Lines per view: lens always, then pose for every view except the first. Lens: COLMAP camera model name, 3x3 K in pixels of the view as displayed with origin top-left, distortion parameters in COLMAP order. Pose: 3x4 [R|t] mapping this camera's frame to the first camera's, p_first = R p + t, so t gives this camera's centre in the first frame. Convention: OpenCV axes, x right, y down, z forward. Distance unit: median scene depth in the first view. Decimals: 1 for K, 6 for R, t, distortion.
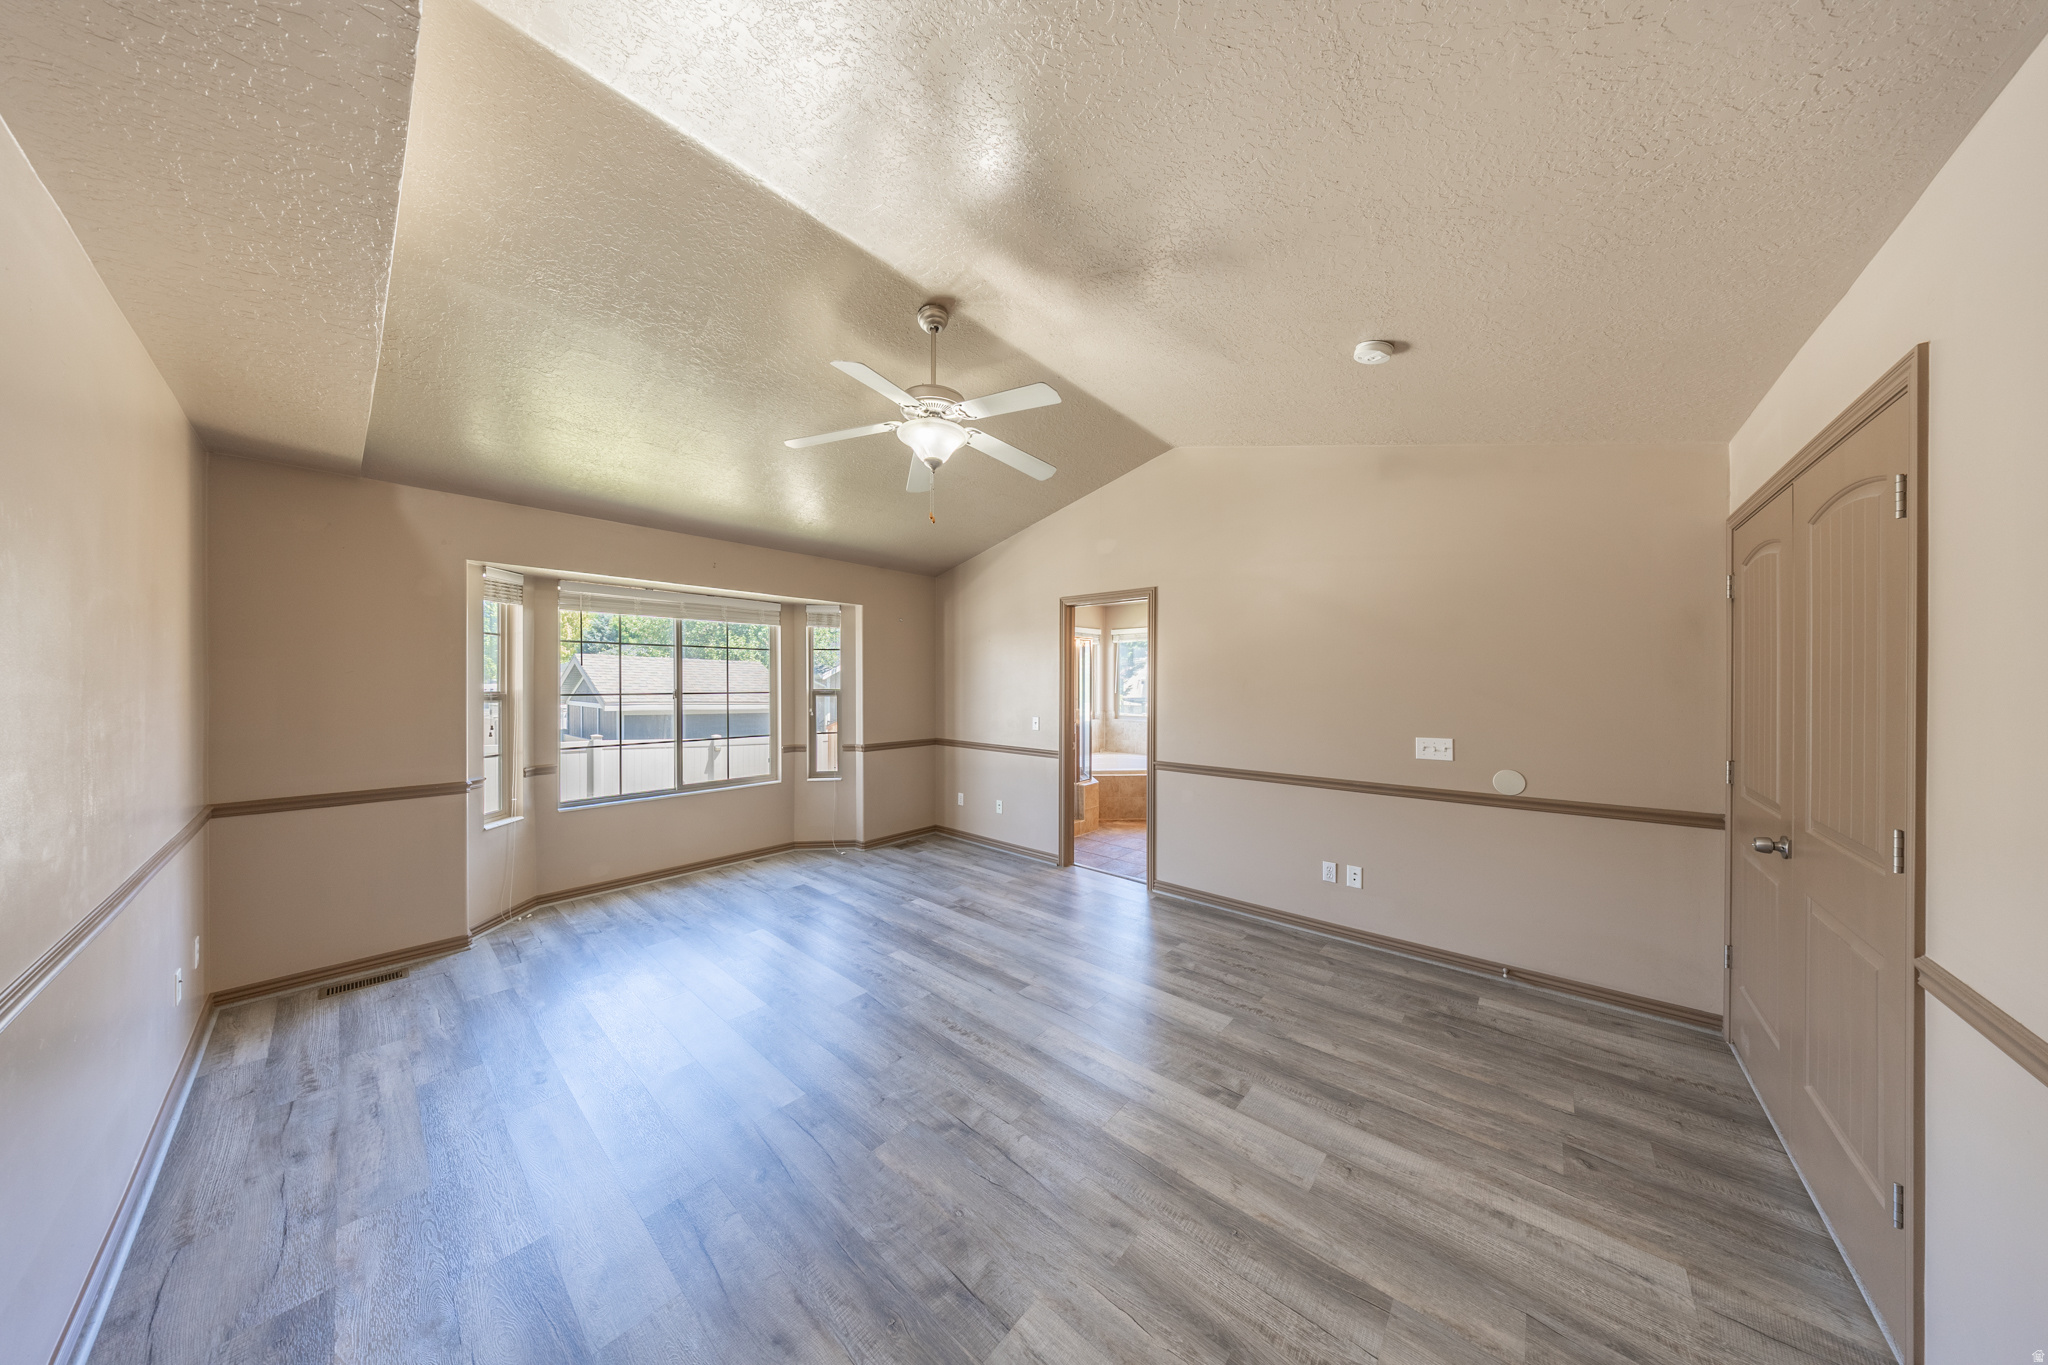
lens RADIAL K [[594.5, 0, 1017.7], [0, 594.5, 684.4], [0, 0, 1]] dist [-0.000811, -0.000066]
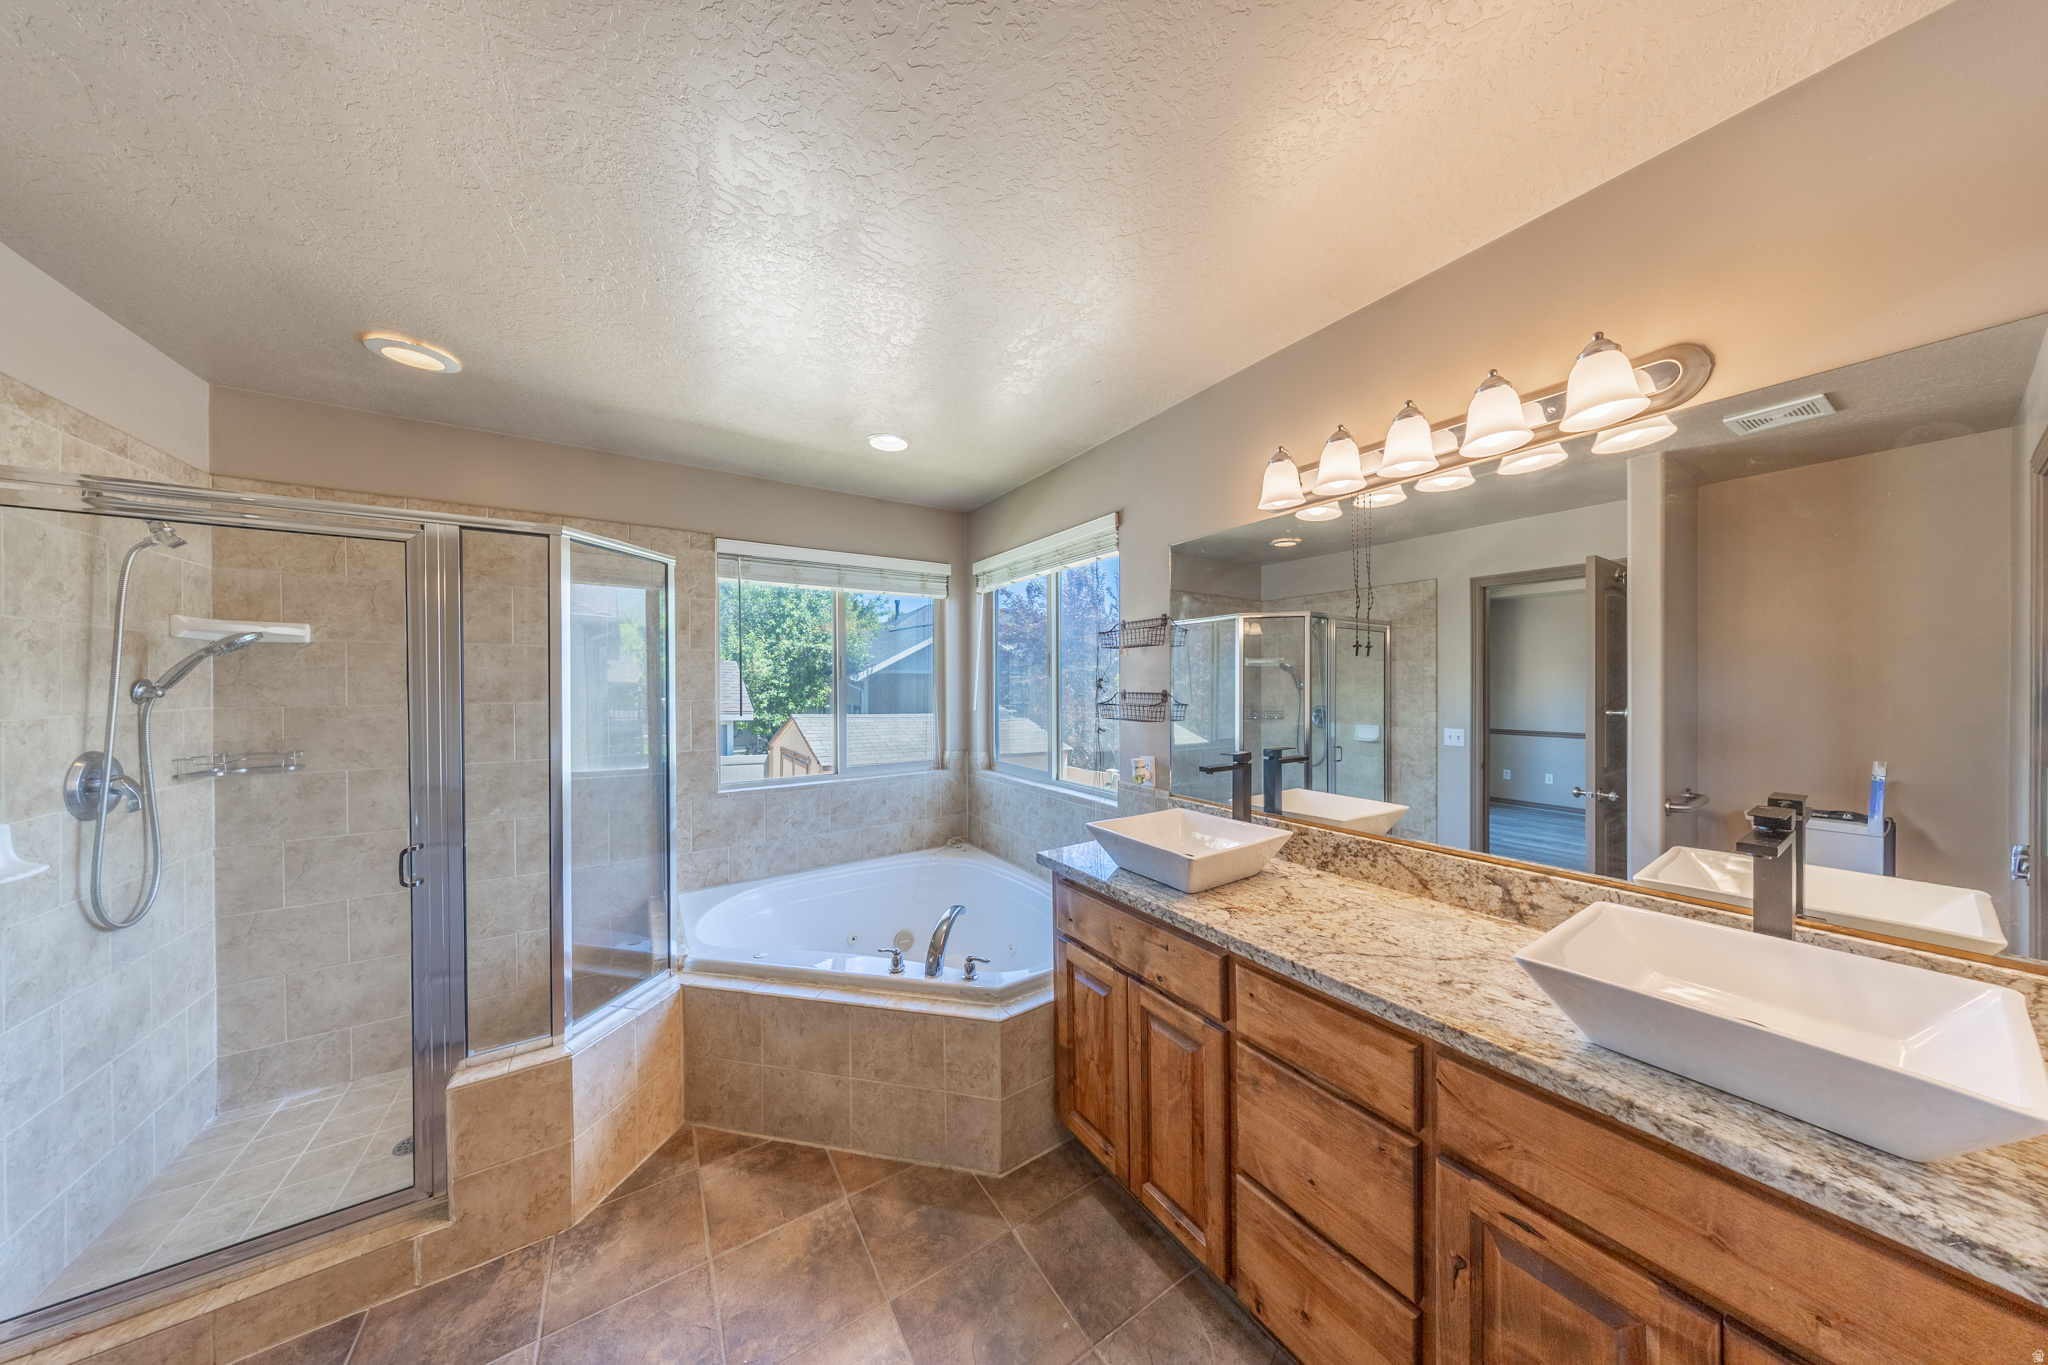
lens RADIAL K [[594.5, 0, 1025.3], [0, 594.5, 679.0], [0, 0, 1]] dist [-0.000811, -0.000066]
pose [[0.964099, 0.000673, -0.265541, 0.307718], [-0.000865, 0.999999, -0.000607, -0.007371], [0.265540, 0.000815, 0.964099, 0.594235]]
